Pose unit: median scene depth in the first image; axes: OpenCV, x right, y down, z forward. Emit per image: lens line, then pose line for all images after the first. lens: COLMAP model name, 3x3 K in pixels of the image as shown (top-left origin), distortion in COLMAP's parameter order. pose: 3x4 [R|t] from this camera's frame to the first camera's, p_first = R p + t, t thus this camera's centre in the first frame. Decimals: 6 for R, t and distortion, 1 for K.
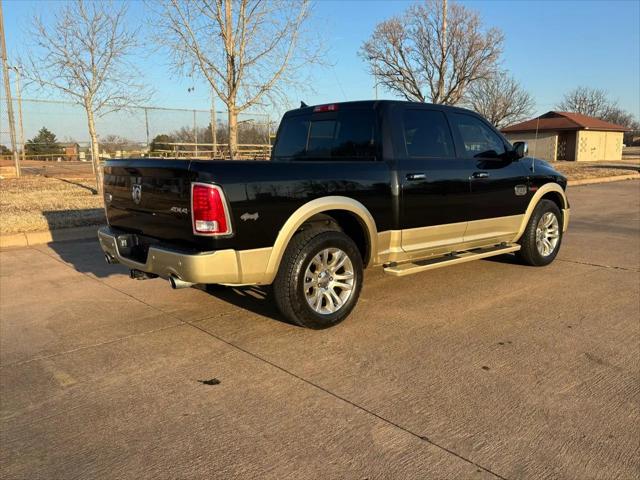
lens RADIAL K [[534.6, 0, 320.0], [0, 534.6, 240.0], [0, 0, 1]] dist [0.021831, -0.002037]
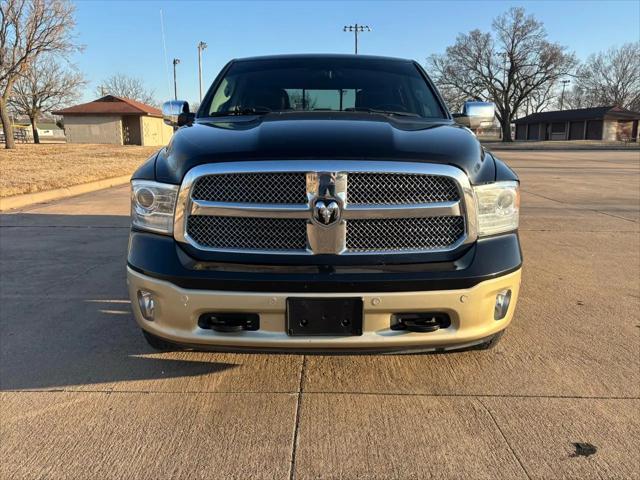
lens RADIAL K [[534.6, 0, 320.0], [0, 534.6, 240.0], [0, 0, 1]] dist [0.021831, -0.002037]
pose [[0.671423, -0.126126, 0.730262, -0.475256], [0.108690, 0.991514, 0.071315, -0.036438], [-0.733060, 0.031489, 0.679434, 0.434064]]
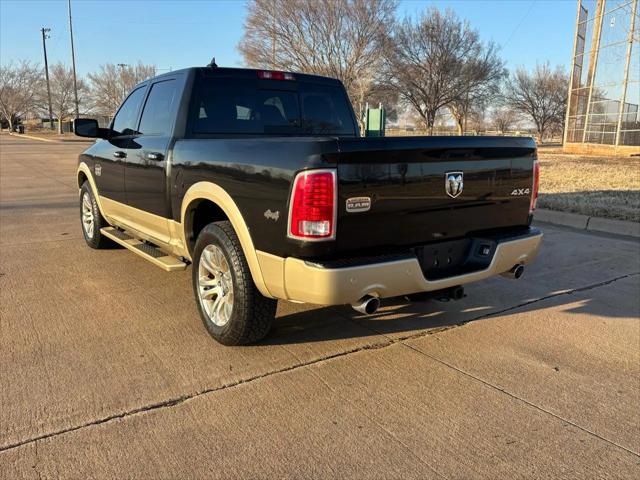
lens RADIAL K [[534.6, 0, 320.0], [0, 534.6, 240.0], [0, 0, 1]] dist [0.021831, -0.002037]
pose [[0.108334, -0.182208, 0.977274, -0.738680], [0.149020, 0.974928, 0.165251, -0.109167], [-0.982882, 0.127731, 0.132771, 0.745986]]
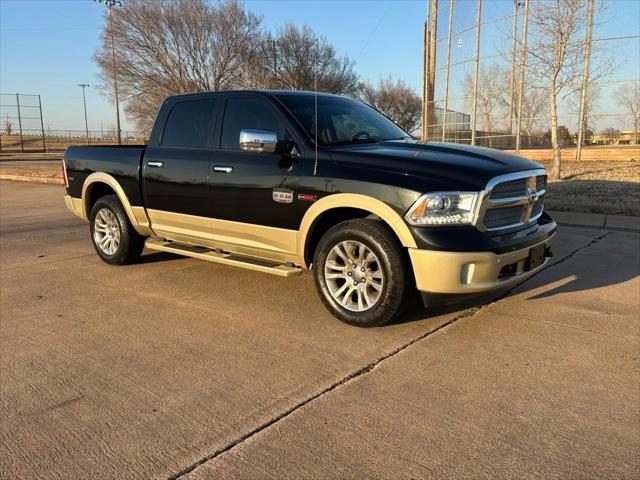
lens RADIAL K [[540.1, 0, 311.9], [0, 540.1, 239.9], [0, 0, 1]] dist [0.024571, -0.002064]
pose [[-0.155568, -0.156278, 0.975385, -0.831163], [0.177904, 0.966829, 0.183282, -0.152385], [-0.971673, 0.202038, -0.122605, 1.043041]]
